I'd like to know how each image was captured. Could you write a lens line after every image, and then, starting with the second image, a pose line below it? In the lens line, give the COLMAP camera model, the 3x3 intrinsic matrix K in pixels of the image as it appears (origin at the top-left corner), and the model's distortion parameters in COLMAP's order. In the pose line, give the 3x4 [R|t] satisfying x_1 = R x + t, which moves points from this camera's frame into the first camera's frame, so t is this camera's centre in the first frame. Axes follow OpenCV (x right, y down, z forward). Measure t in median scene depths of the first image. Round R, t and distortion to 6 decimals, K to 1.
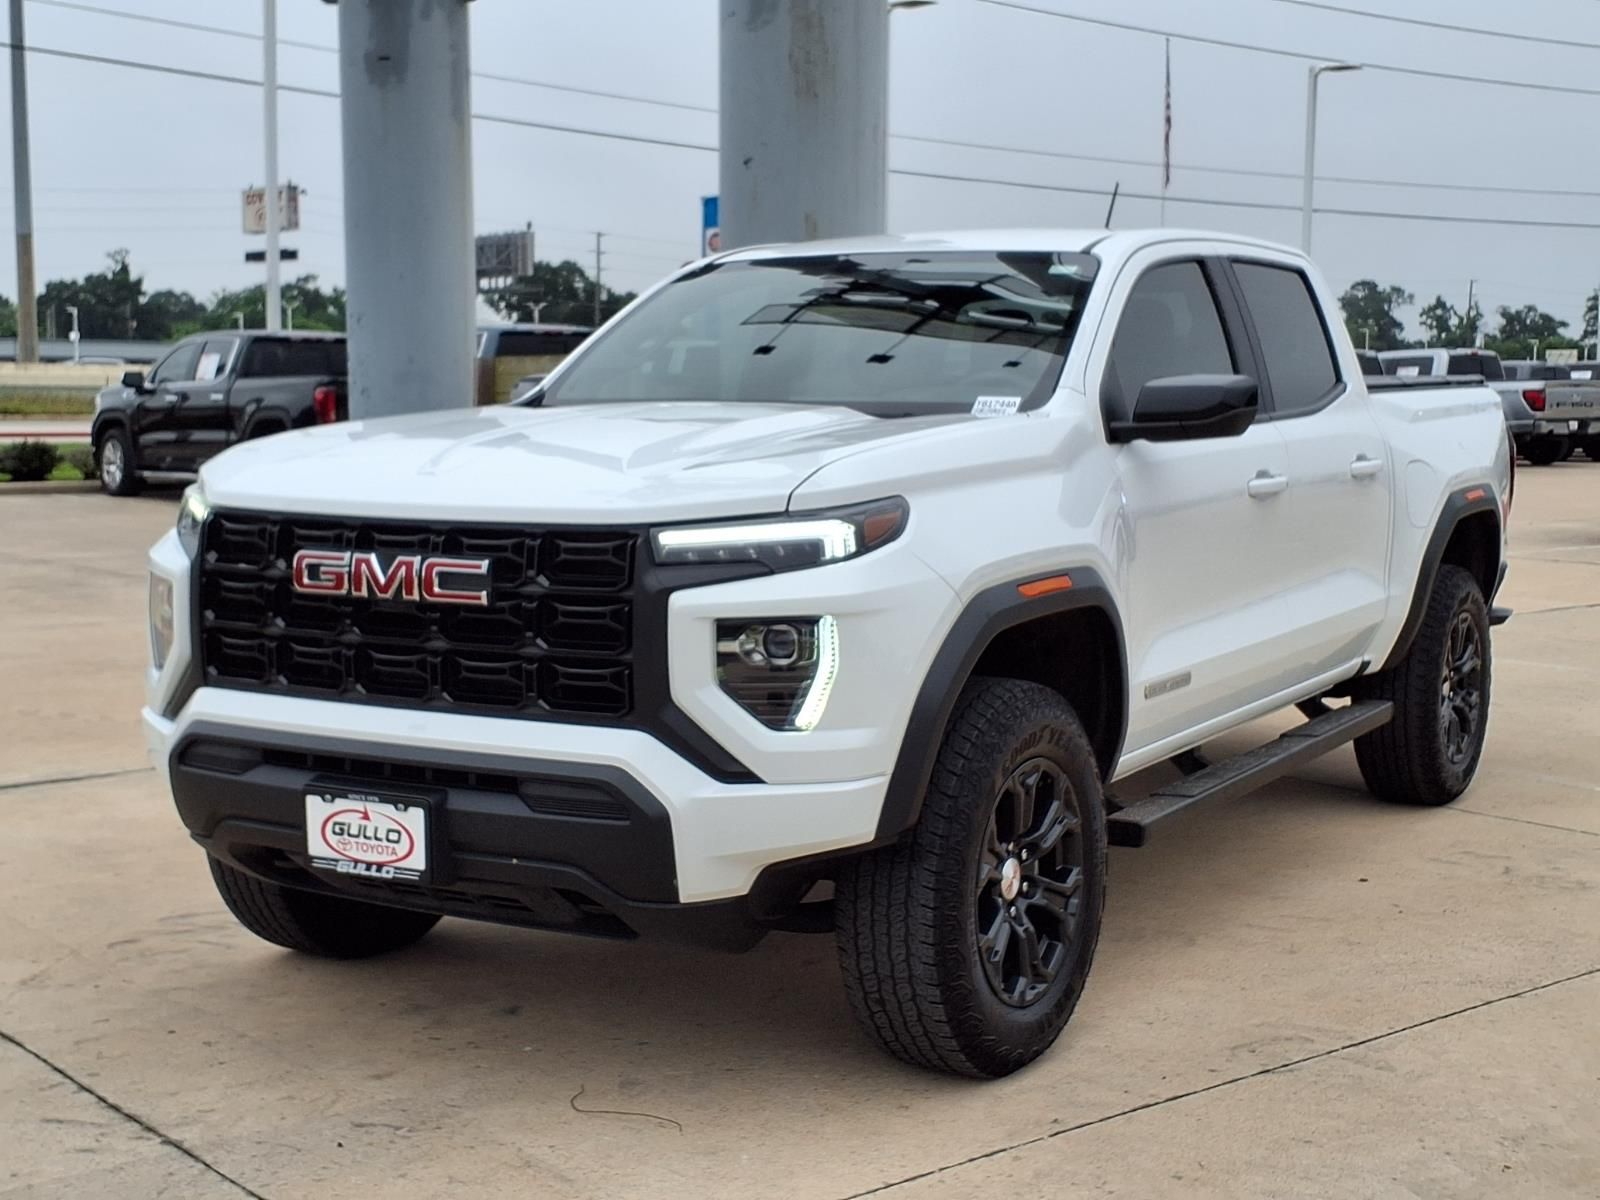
lens RADIAL K [[2063.6, 0, 802.1], [0, 2063.6, 604.0], [0, 0, 1]] dist [0.128282, 0.000000]
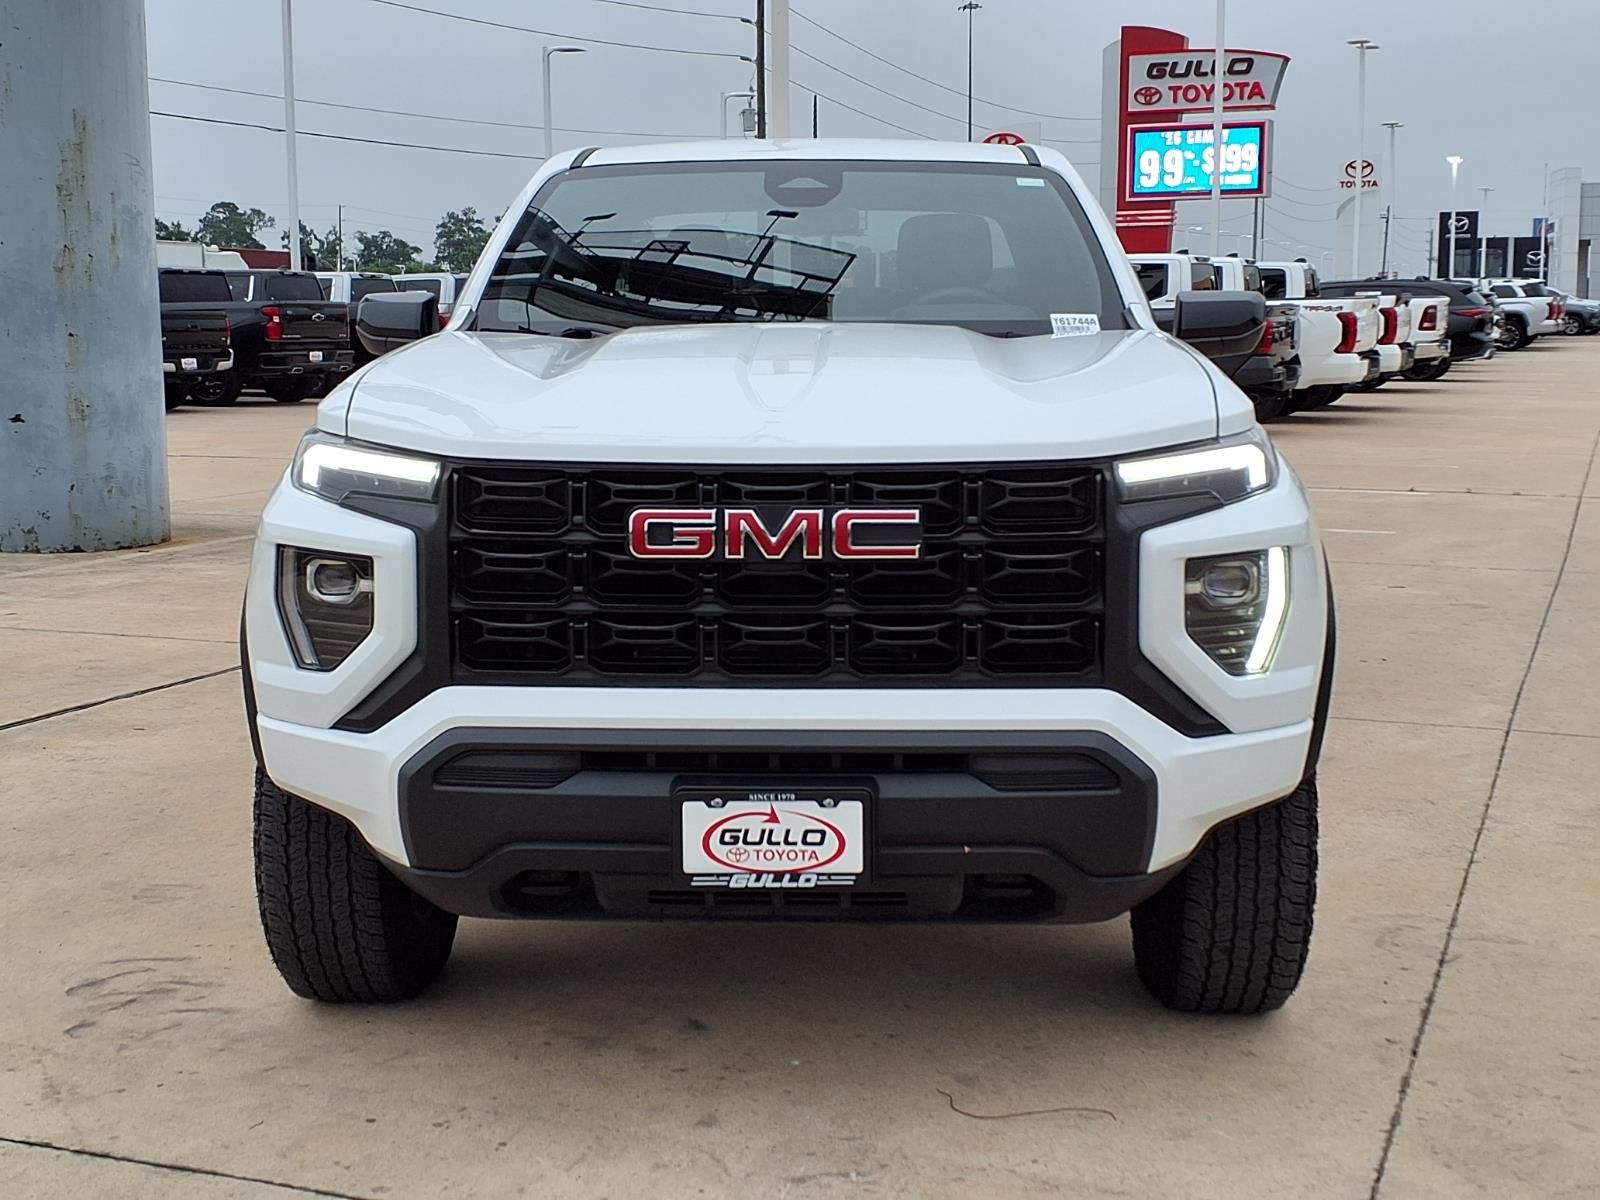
lens RADIAL K [[2063.6, 0, 736.5], [0, 2063.6, 590.7], [0, 0, 1]] dist [0.128282, 0.000000]
pose [[0.879676, -0.069112, 0.470525, -0.609627], [0.054259, 0.997509, 0.045077, -0.028823], [-0.472468, -0.014123, 0.881235, 0.266331]]
